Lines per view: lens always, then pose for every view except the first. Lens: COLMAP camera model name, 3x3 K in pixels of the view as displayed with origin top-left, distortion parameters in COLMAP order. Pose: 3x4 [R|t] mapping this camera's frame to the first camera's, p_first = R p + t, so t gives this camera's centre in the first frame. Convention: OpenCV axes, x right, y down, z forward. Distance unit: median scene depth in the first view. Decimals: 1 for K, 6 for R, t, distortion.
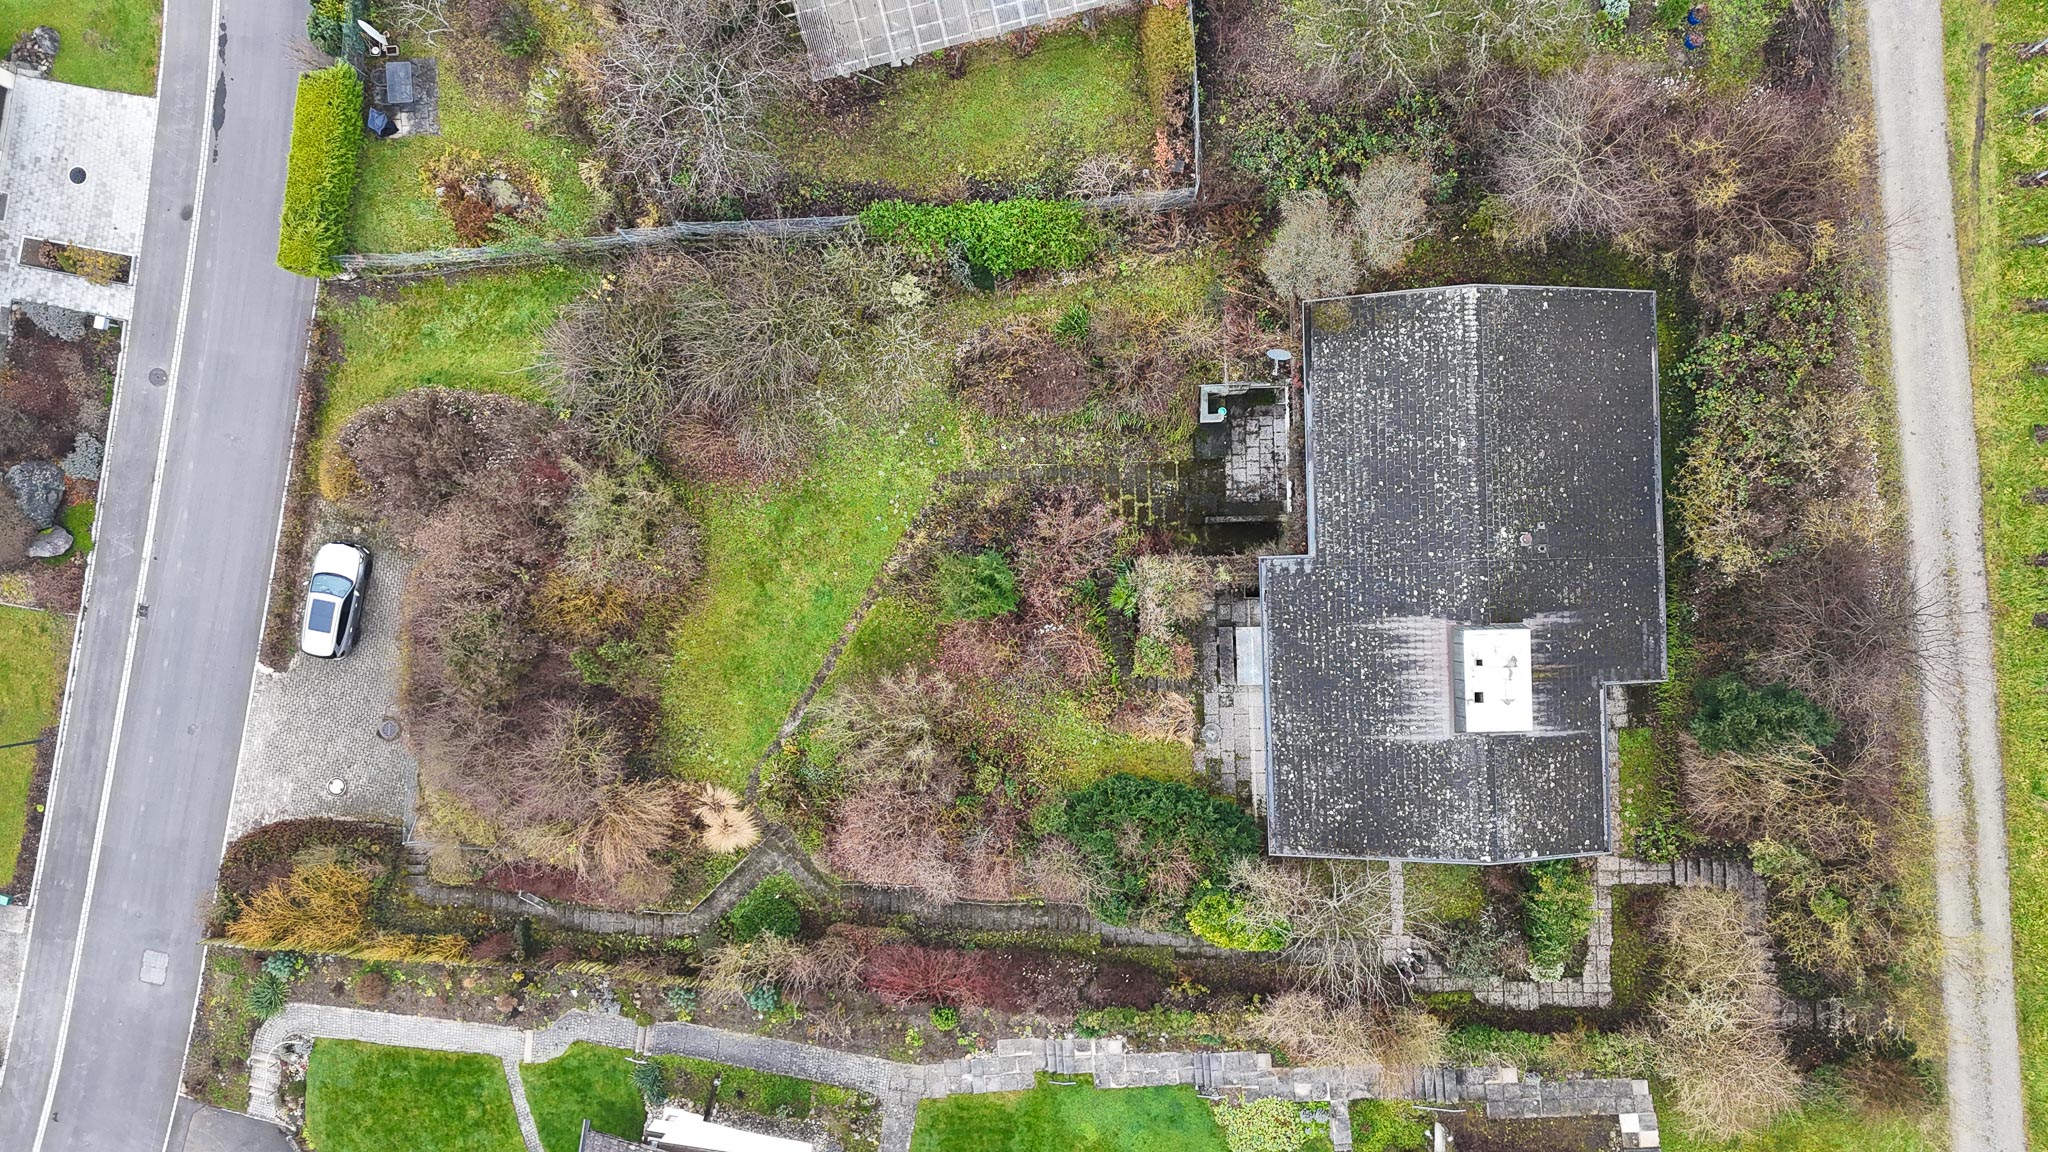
lens RADIAL K [[1445.7, 0, 1024.0], [0, 1445.7, 576.0], [0, 0, 1]] dist [0.069731, 0.001375]
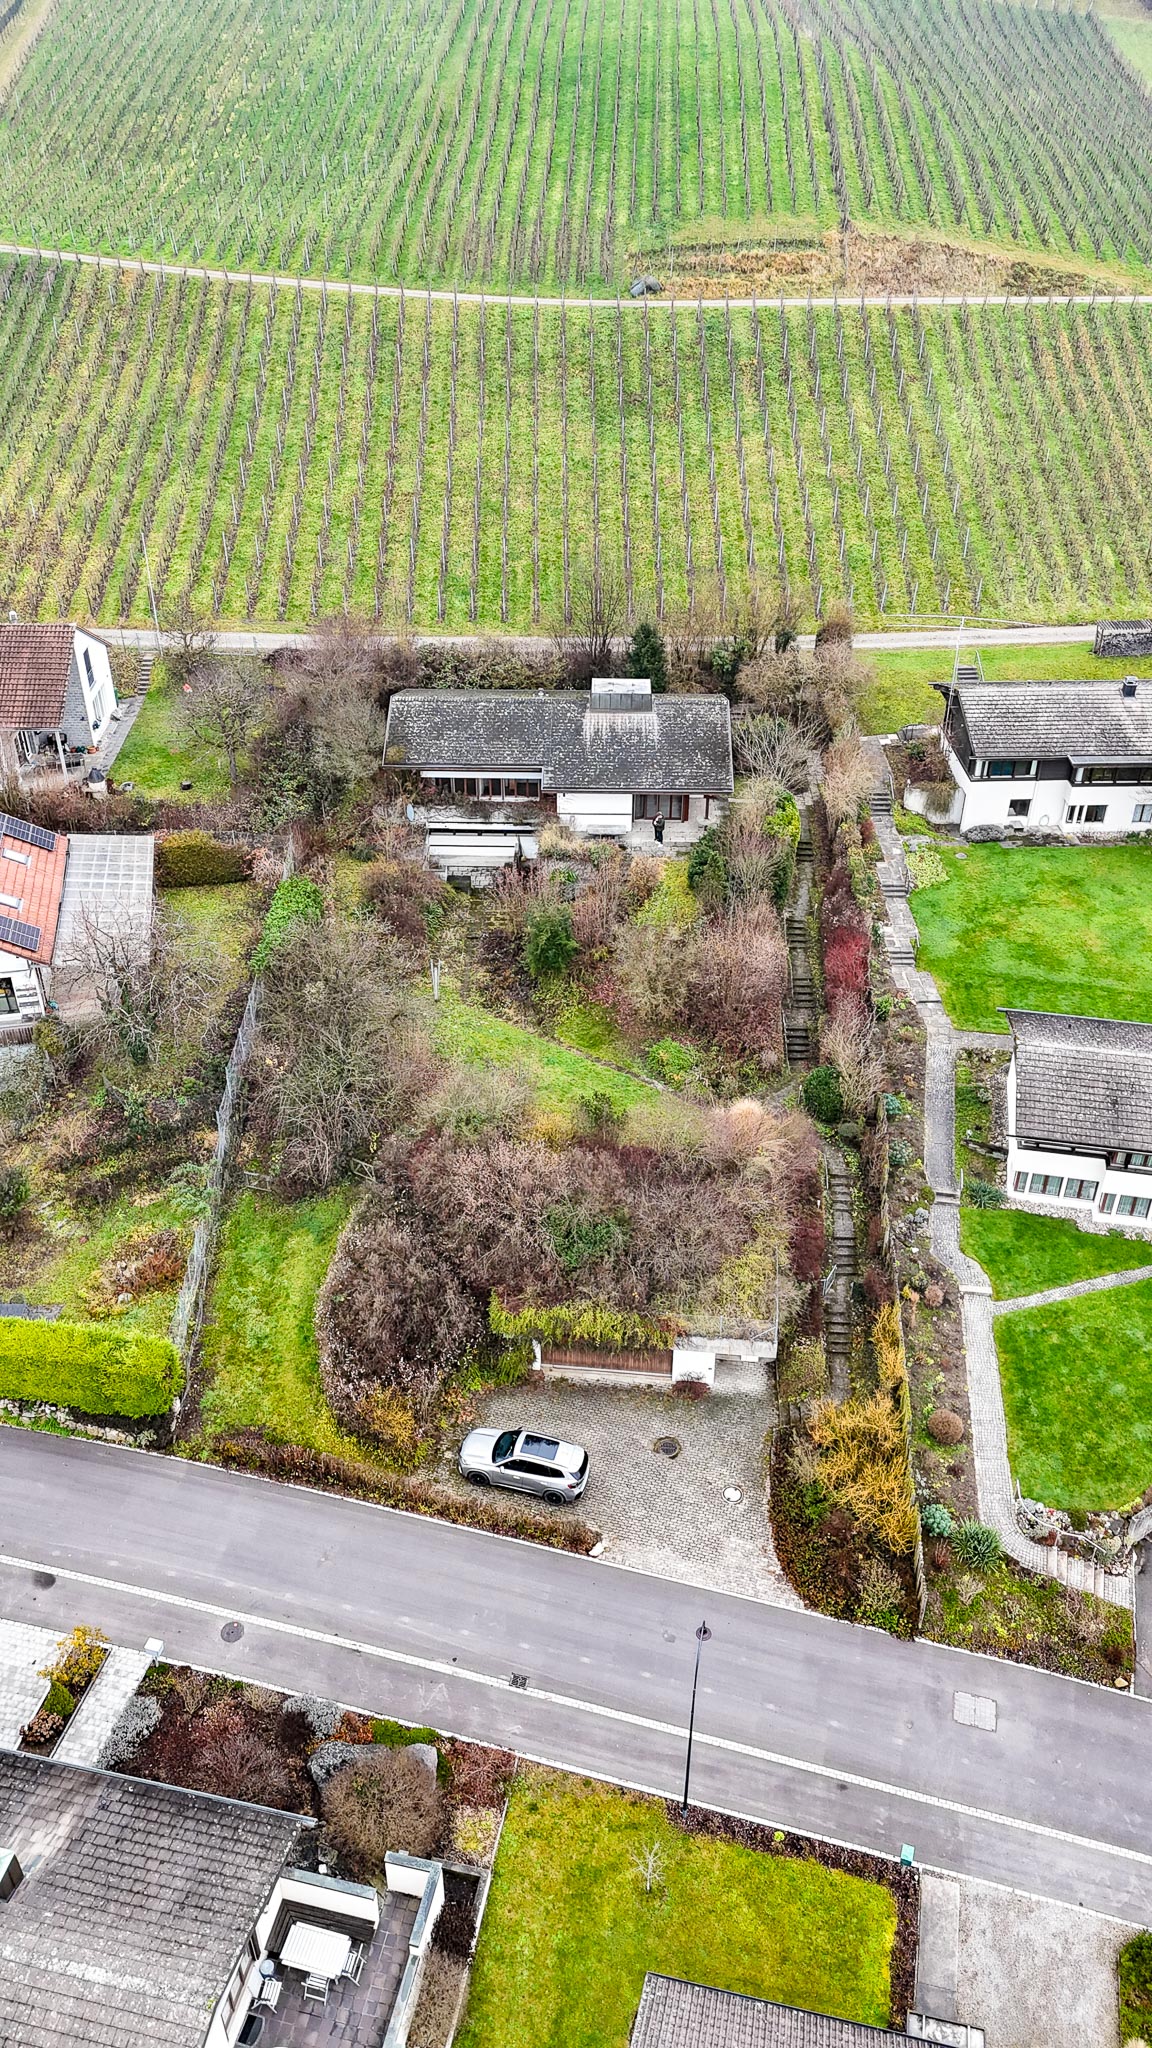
lens RADIAL K [[1496.8, 0, 576.0], [0, 1496.8, 1024.0], [0, 0, 1]] dist [0.125036, -0.001882]
pose [[0.045105, -0.558630, 0.828189, -1.124129], [0.998933, 0.033427, -0.031857, 0.071603], [-0.009887, 0.828743, 0.559542, 0.263385]]
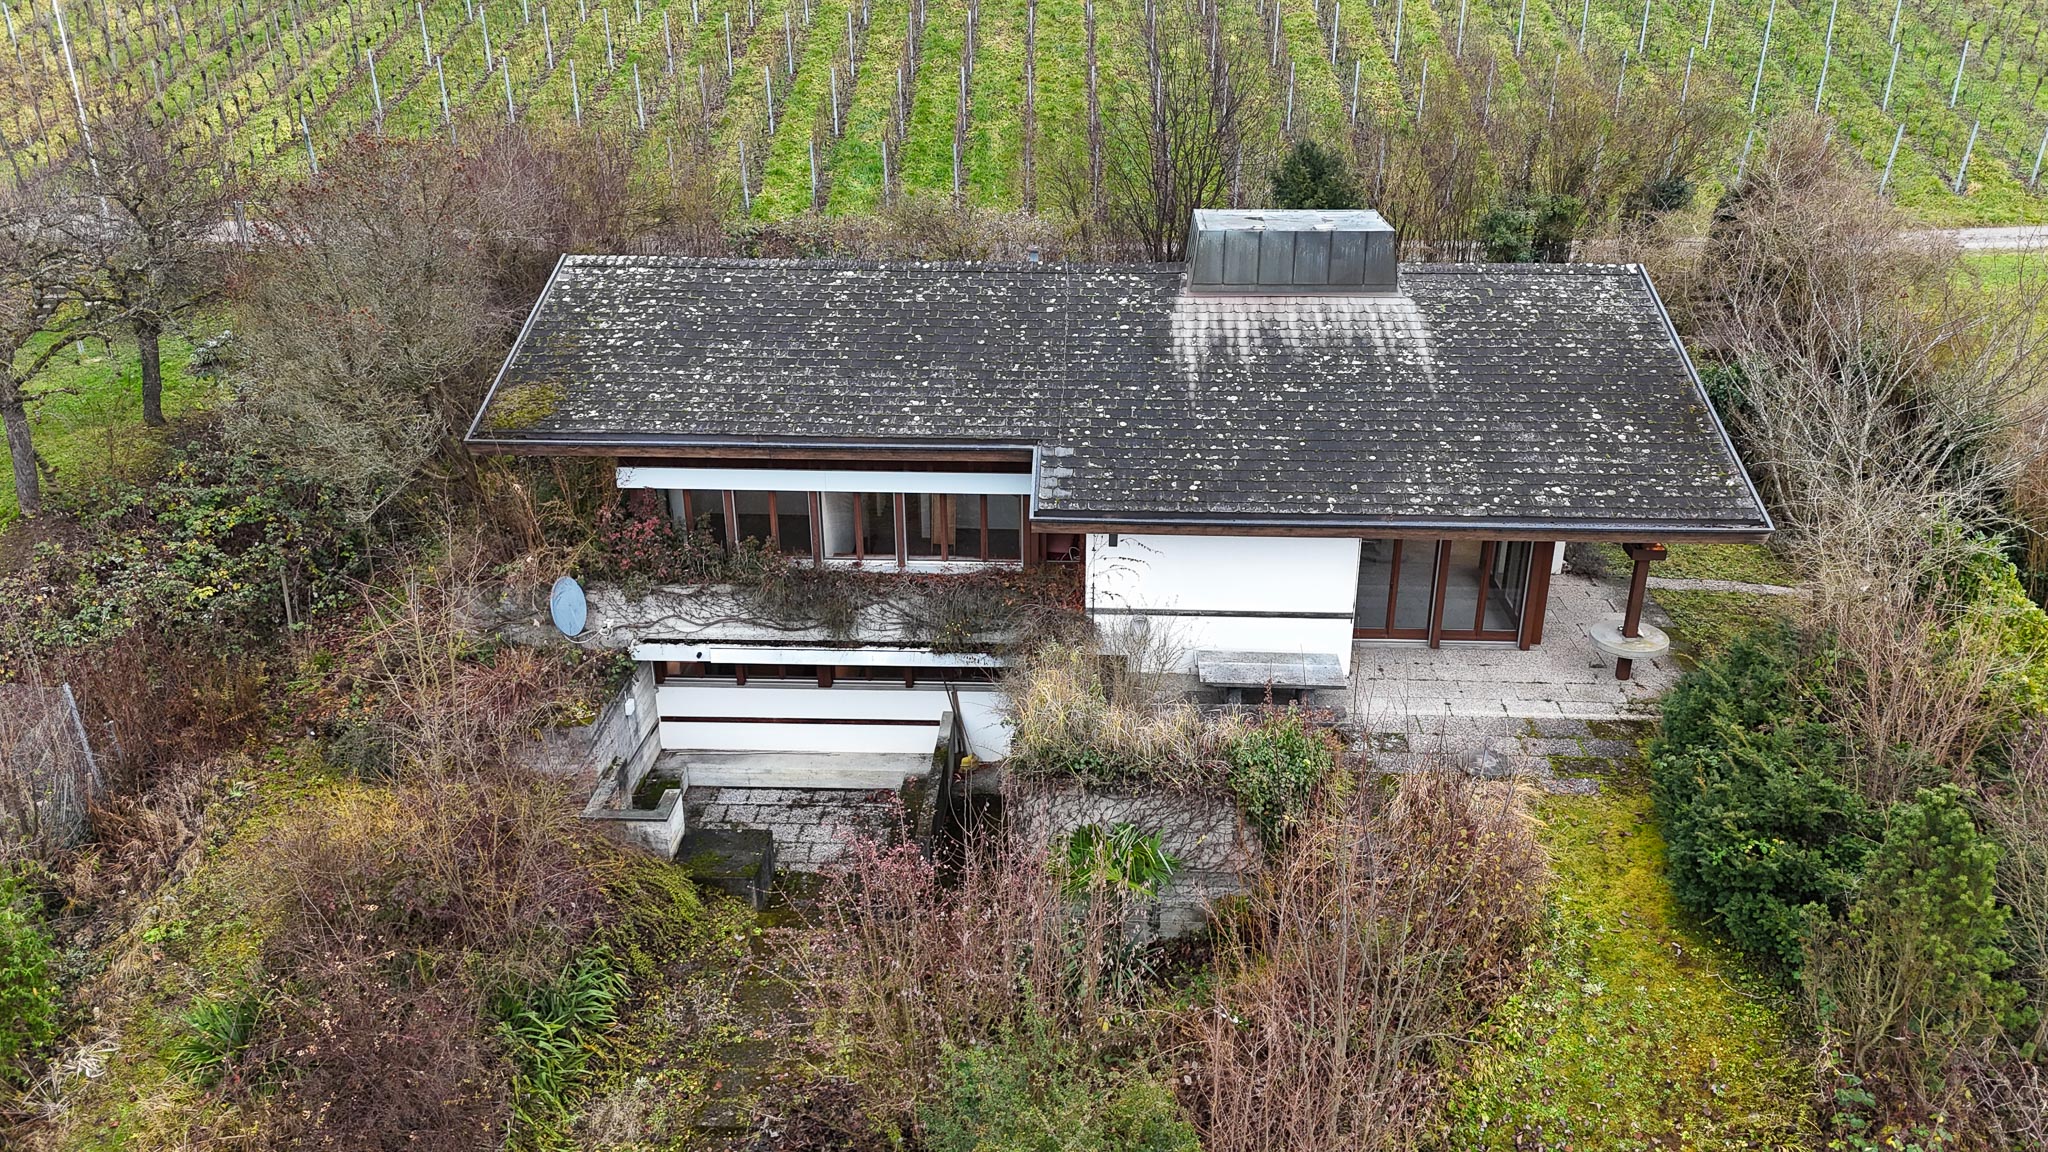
lens RADIAL K [[1496.8, 0, 1029.1], [0, 1496.8, 576.0], [0, 0, 1]] dist [0.125036, -0.001882]
pose [[0.075207, -0.381816, 0.921173, -0.204666], [0.997155, 0.033583, -0.067490, 0.013829], [-0.005167, 0.923628, 0.383255, 0.730433]]
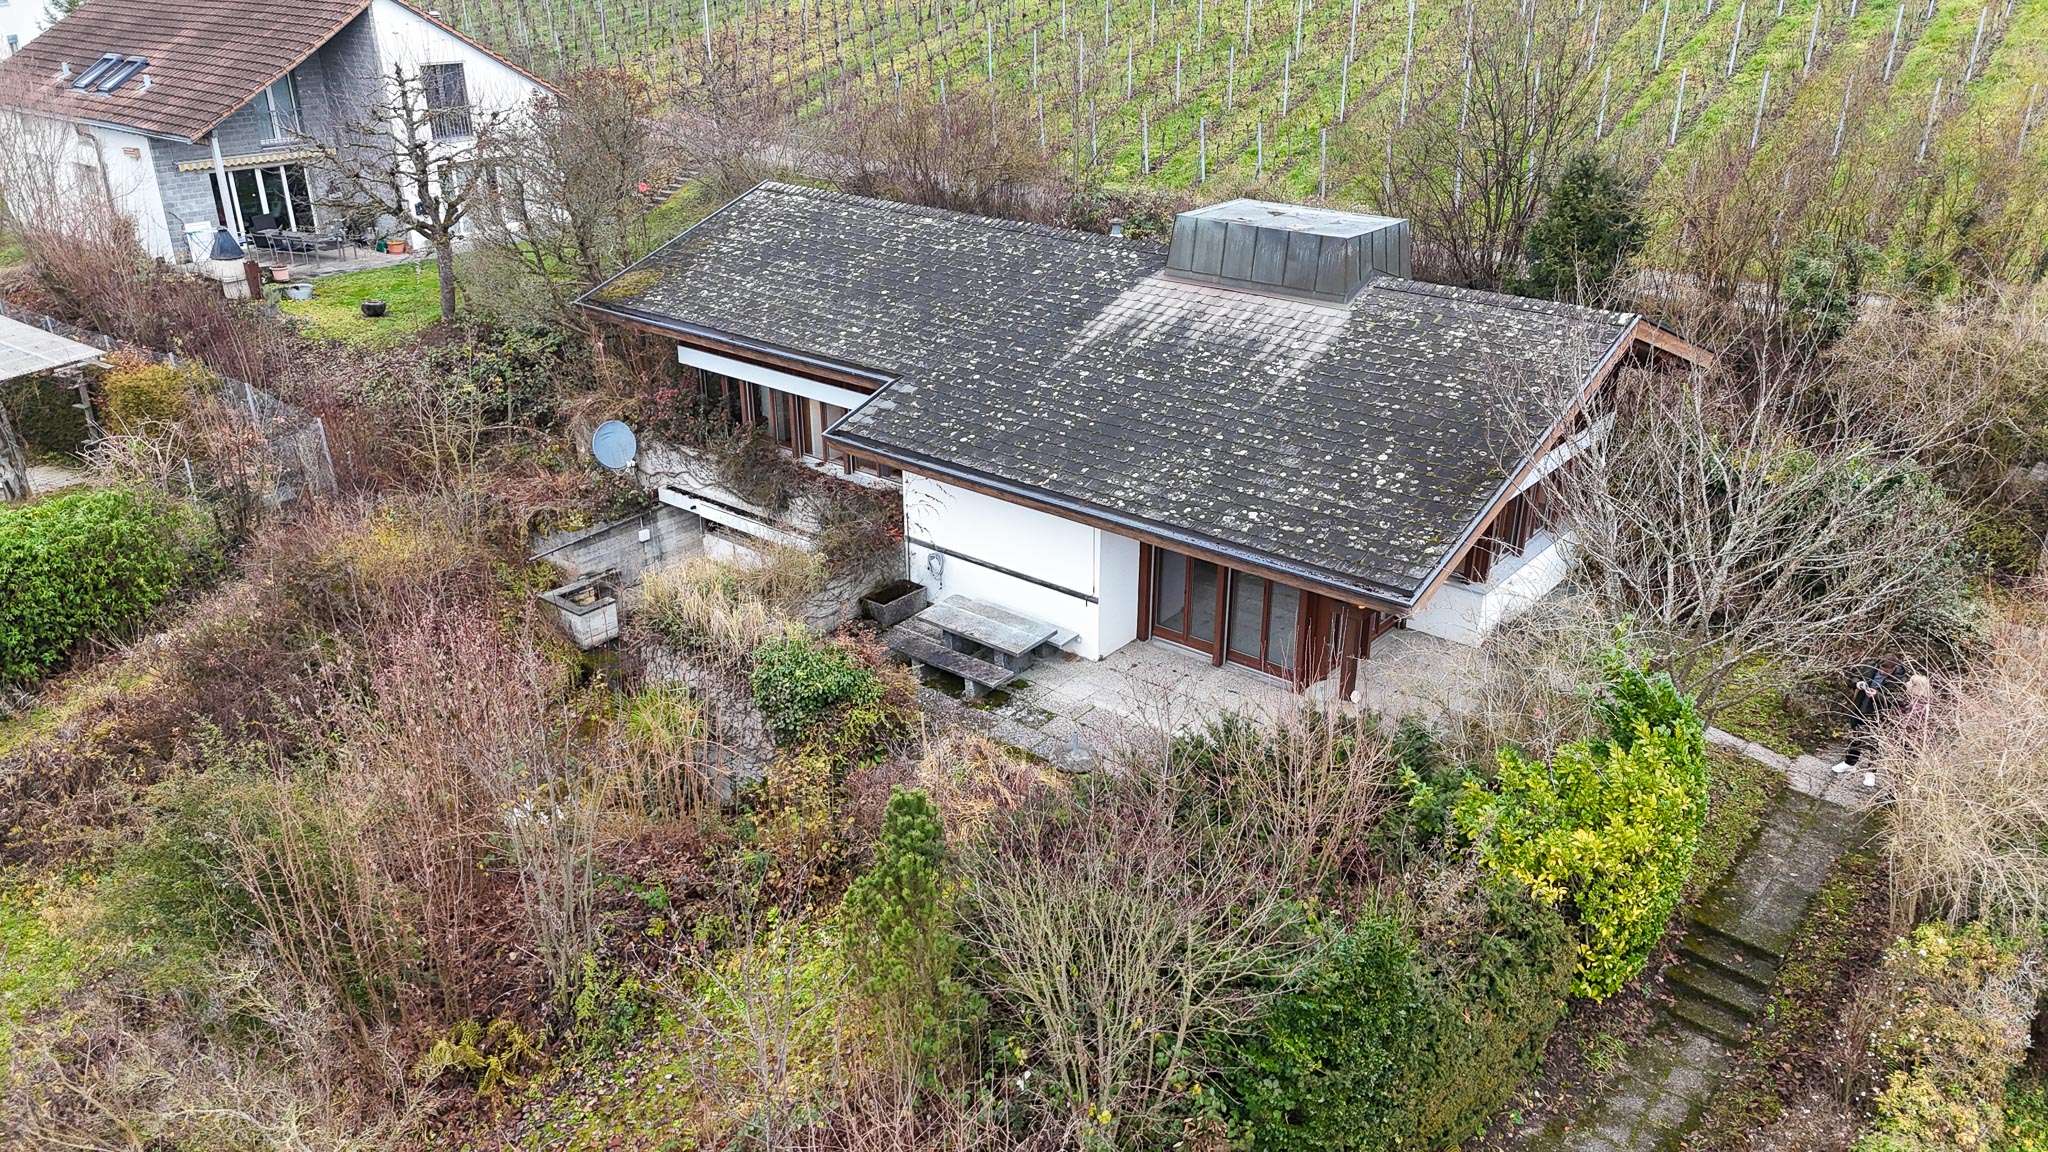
lens RADIAL K [[1496.8, 0, 1029.1], [0, 1496.8, 576.0], [0, 0, 1]] dist [0.125036, -0.001882]
pose [[0.651326, -0.288844, 0.701672, -0.126576], [0.758608, 0.268562, -0.593623, 0.289692], [-0.016978, 0.918936, 0.394041, 0.729332]]
